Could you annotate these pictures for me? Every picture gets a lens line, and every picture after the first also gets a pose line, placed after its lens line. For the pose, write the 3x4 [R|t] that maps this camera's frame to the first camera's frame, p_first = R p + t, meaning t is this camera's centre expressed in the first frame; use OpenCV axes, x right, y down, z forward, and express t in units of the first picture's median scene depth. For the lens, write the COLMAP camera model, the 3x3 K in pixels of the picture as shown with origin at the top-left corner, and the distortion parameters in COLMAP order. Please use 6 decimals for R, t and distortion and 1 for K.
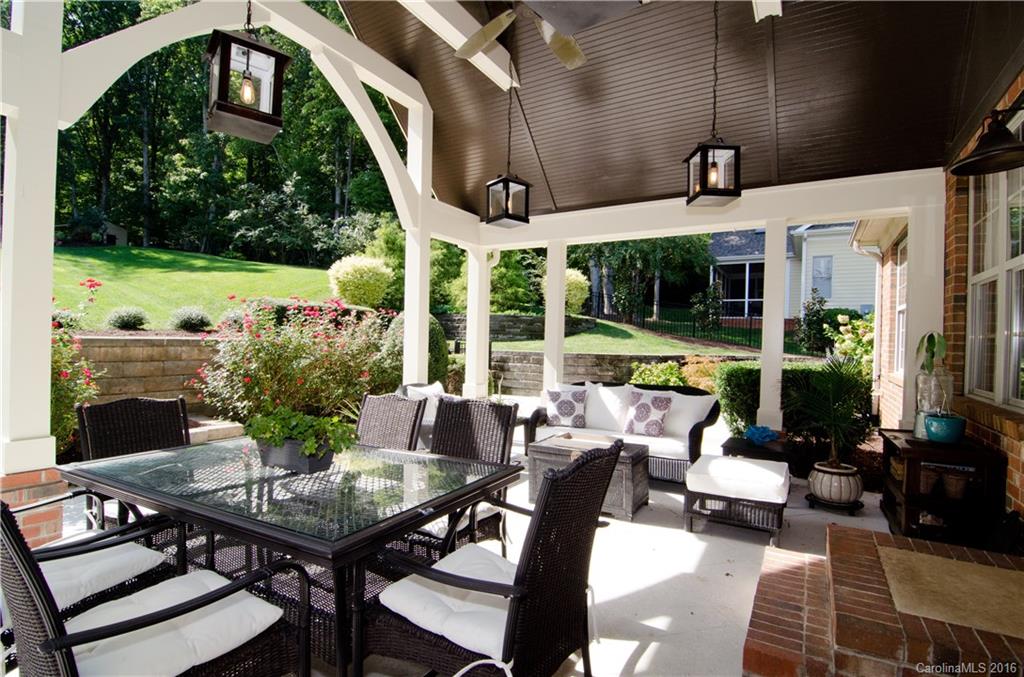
lens RADIAL K [[493.6, 0, 511.1], [0, 493.6, 340.6], [0, 0, 1]] dist [-0.000665, -0.013537]
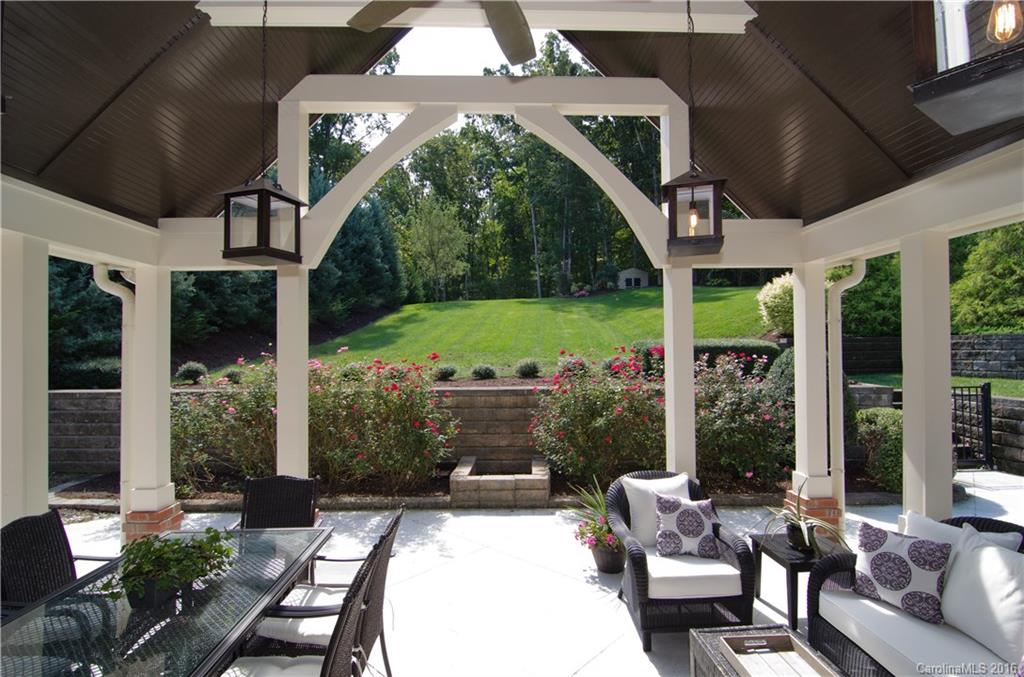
lens RADIAL K [[493.6, 0, 511.1], [0, 493.6, 340.6], [0, 0, 1]] dist [-0.000665, -0.013537]
pose [[0.541715, -0.043964, -0.839412, 0.291056], [0.018656, 0.999014, -0.040284, -0.076272], [0.840355, 0.006162, 0.542001, 0.345838]]
